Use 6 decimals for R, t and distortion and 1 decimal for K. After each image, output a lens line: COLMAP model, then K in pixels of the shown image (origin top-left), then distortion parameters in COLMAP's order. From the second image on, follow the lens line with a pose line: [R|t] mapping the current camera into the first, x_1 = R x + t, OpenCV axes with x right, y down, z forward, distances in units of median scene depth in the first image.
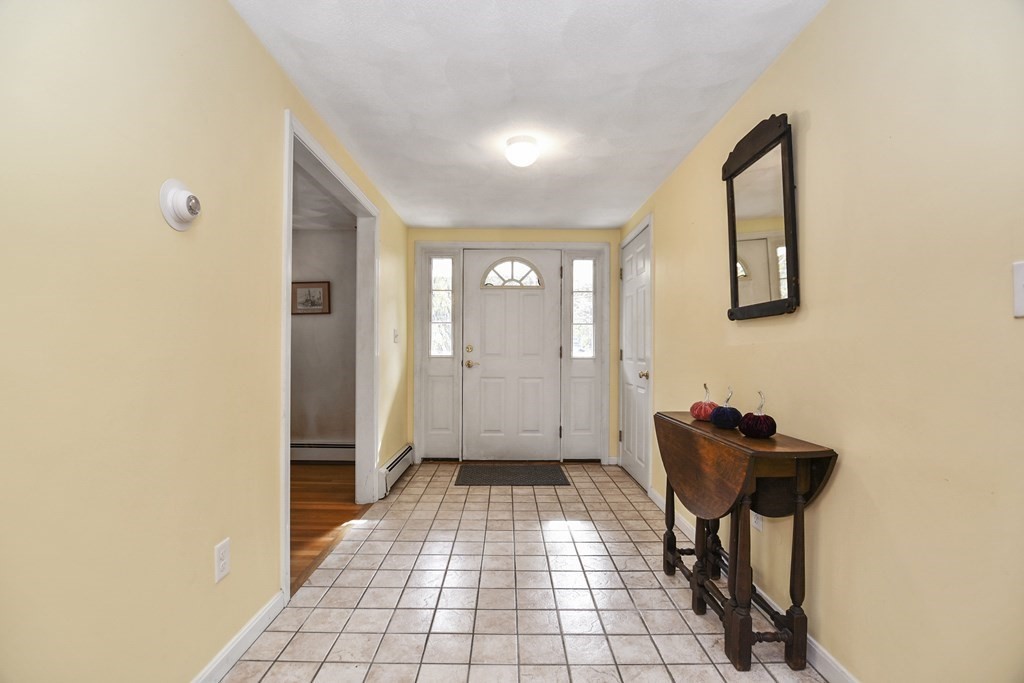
lens RADIAL K [[452.9, 0, 510.6], [0, 452.9, 339.3], [0, 0, 1]] dist [-0.018832, -0.000156]
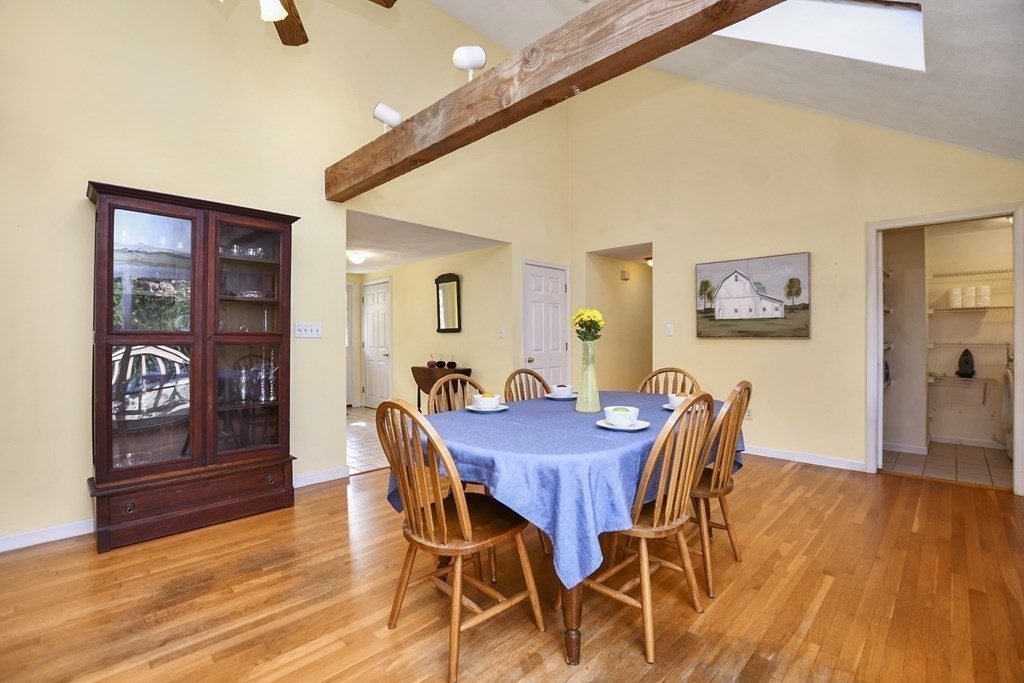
lens RADIAL K [[452.9, 0, 505.2], [0, 452.9, 338.2], [0, 0, 1]] dist [-0.018832, -0.000156]
pose [[0.713293, -0.001608, 0.700864, -1.260201], [-0.014513, 0.999749, 0.017064, -0.066452], [-0.700716, -0.022343, 0.713091, -1.399001]]
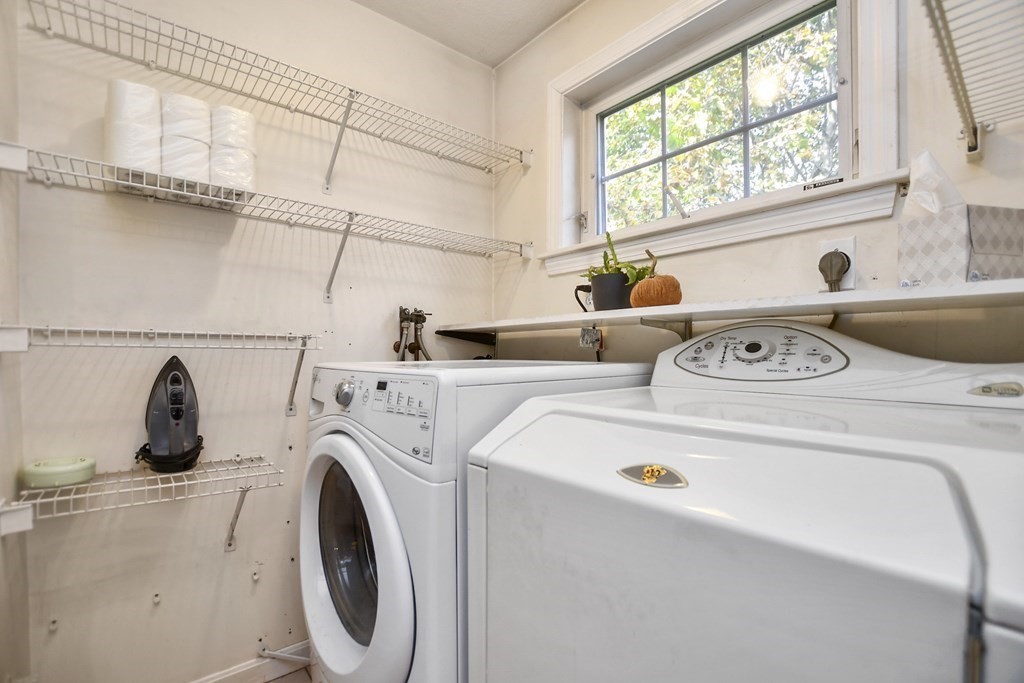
lens RADIAL K [[452.9, 0, 503.6], [0, 452.9, 361.8], [0, 0, 1]] dist [-0.018832, -0.000156]
pose [[-0.626447, -0.009043, 0.779411, 1.260941], [-0.015494, 0.999880, -0.000853, -0.007487], [-0.779310, -0.012610, -0.626512, -1.405060]]
